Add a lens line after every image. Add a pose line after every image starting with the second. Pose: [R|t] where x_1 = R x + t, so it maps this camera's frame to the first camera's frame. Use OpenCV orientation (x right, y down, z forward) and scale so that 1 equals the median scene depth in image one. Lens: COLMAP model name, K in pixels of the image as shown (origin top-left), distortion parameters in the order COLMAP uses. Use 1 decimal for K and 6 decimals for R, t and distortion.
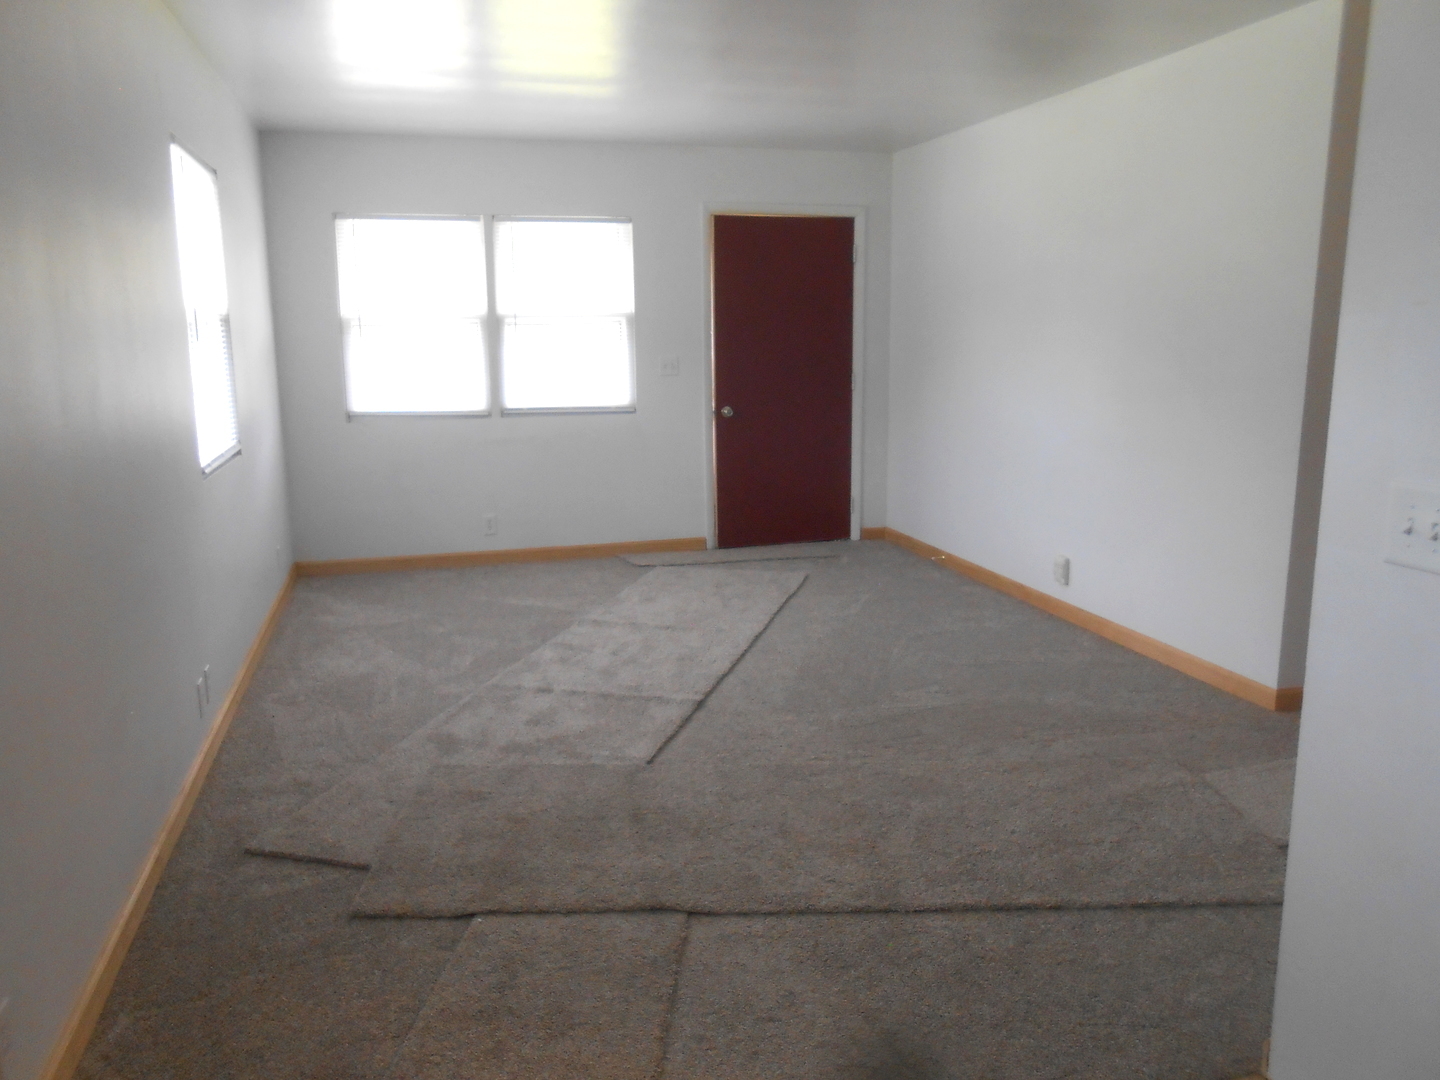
lens RADIAL K [[1112.2, 0, 720.0], [0, 1112.2, 540.0], [0, 0, 1]] dist [-0.012909, 0.003191]
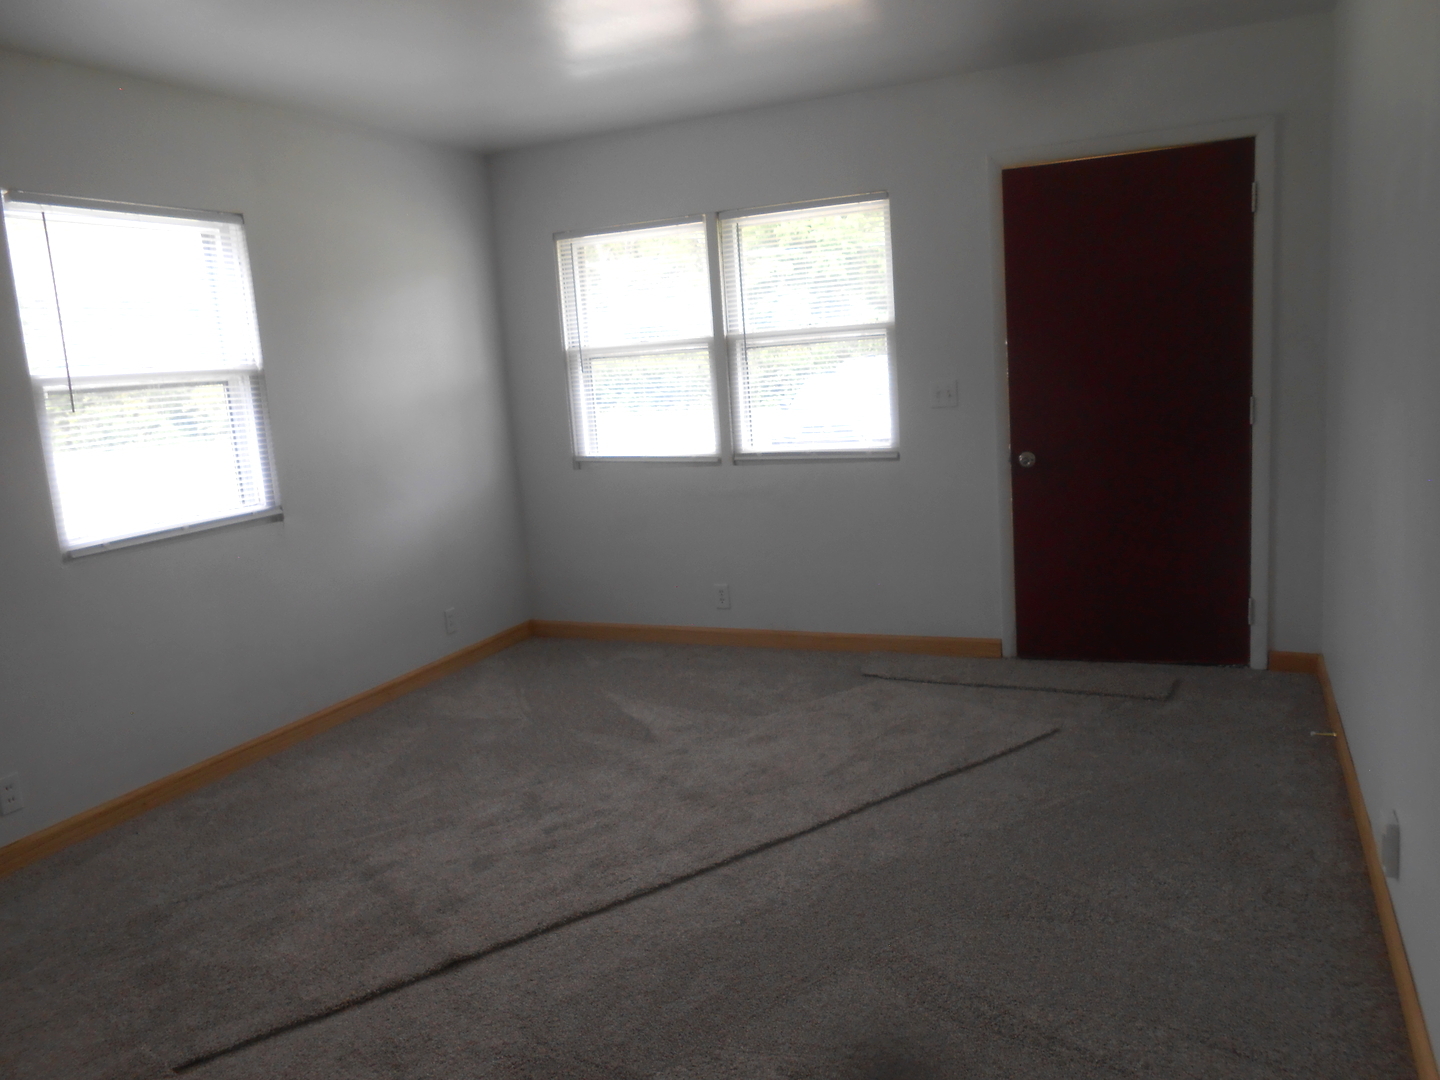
lens RADIAL K [[1112.2, 0, 720.0], [0, 1112.2, 540.0], [0, 0, 1]] dist [-0.012909, 0.003191]
pose [[0.767049, 0.060343, -0.638744, 0.318145], [-0.058081, 0.998010, 0.024536, -0.077727], [0.638954, 0.018279, 0.769028, 0.392659]]
